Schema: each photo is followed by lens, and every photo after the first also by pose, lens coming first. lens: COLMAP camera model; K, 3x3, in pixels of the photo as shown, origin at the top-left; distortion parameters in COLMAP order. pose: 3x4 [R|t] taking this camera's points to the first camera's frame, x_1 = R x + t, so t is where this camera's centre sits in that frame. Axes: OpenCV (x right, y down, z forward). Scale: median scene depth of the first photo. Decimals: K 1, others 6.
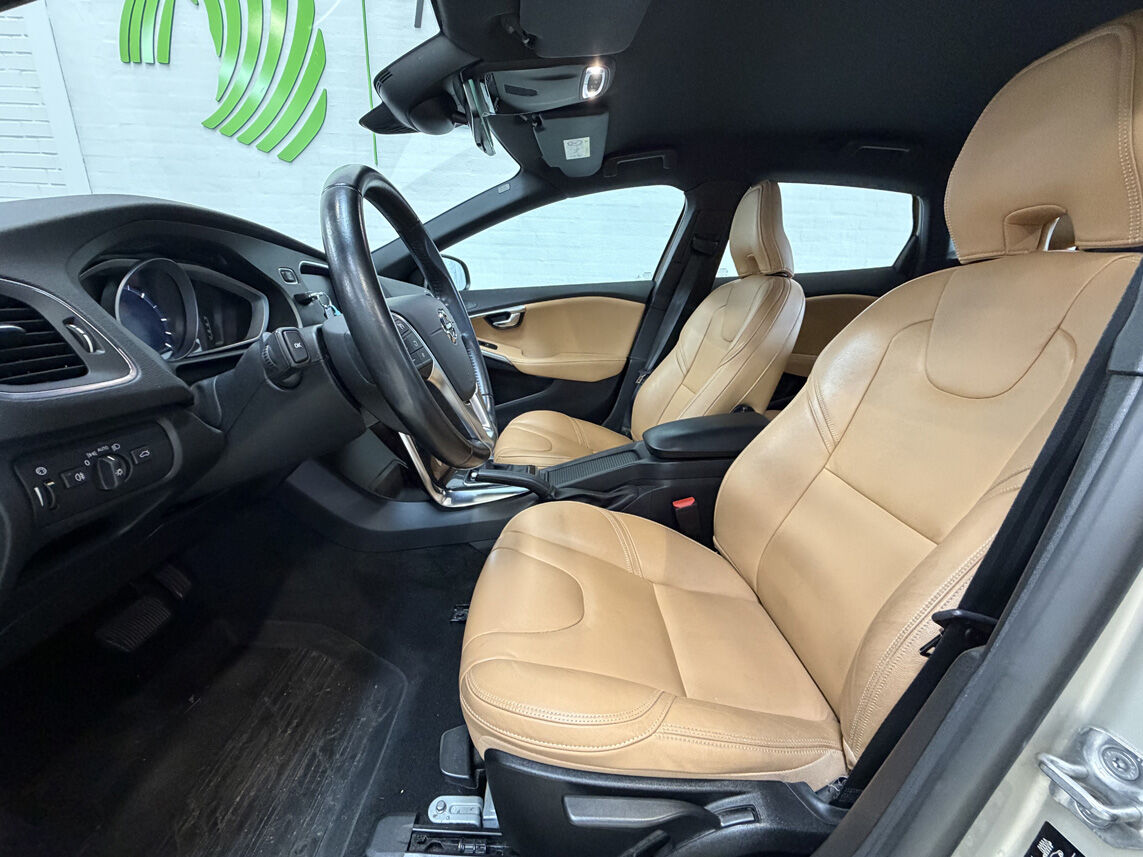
lens RADIAL K [[459.1, 0, 571.6], [0, 459.1, 428.7], [0, 0, 1]] dist [-0.004197, 0.001607]
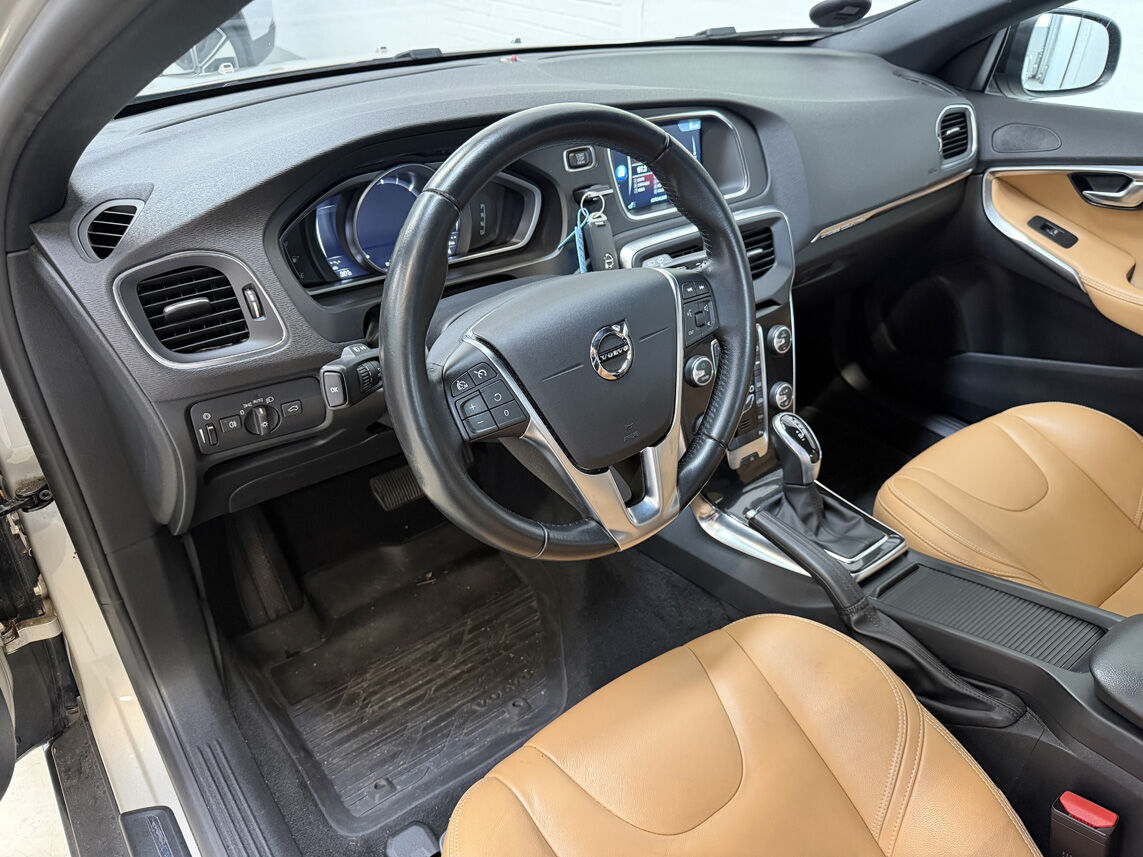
lens RADIAL K [[811.8, 0, 572.4], [0, 811.8, 435.0], [0, 0, 1]] dist [0.004266, -0.019202]
pose [[0.582282, 0.440162, -0.683524, 0.317944], [-0.239715, 0.896333, 0.372994, -0.320599], [0.776842, -0.053337, 0.627432, 0.145655]]
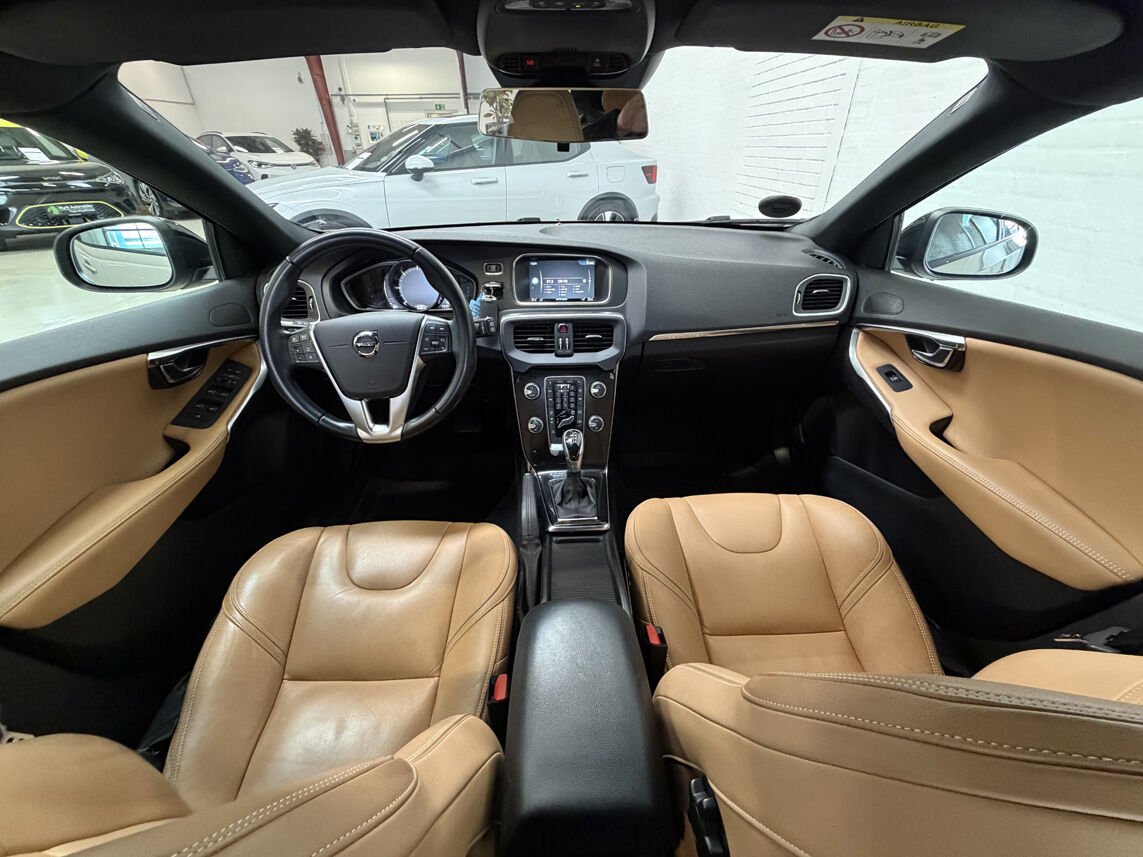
lens RADIAL K [[459.1, 0, 574.0], [0, 459.1, 424.4], [0, 0, 1]] dist [-0.004197, 0.001607]
pose [[0.009635, 0.496321, -0.868086, 0.627773], [-0.280169, 0.834695, 0.474120, -0.512642], [0.959902, 0.238643, 0.147096, 0.881216]]
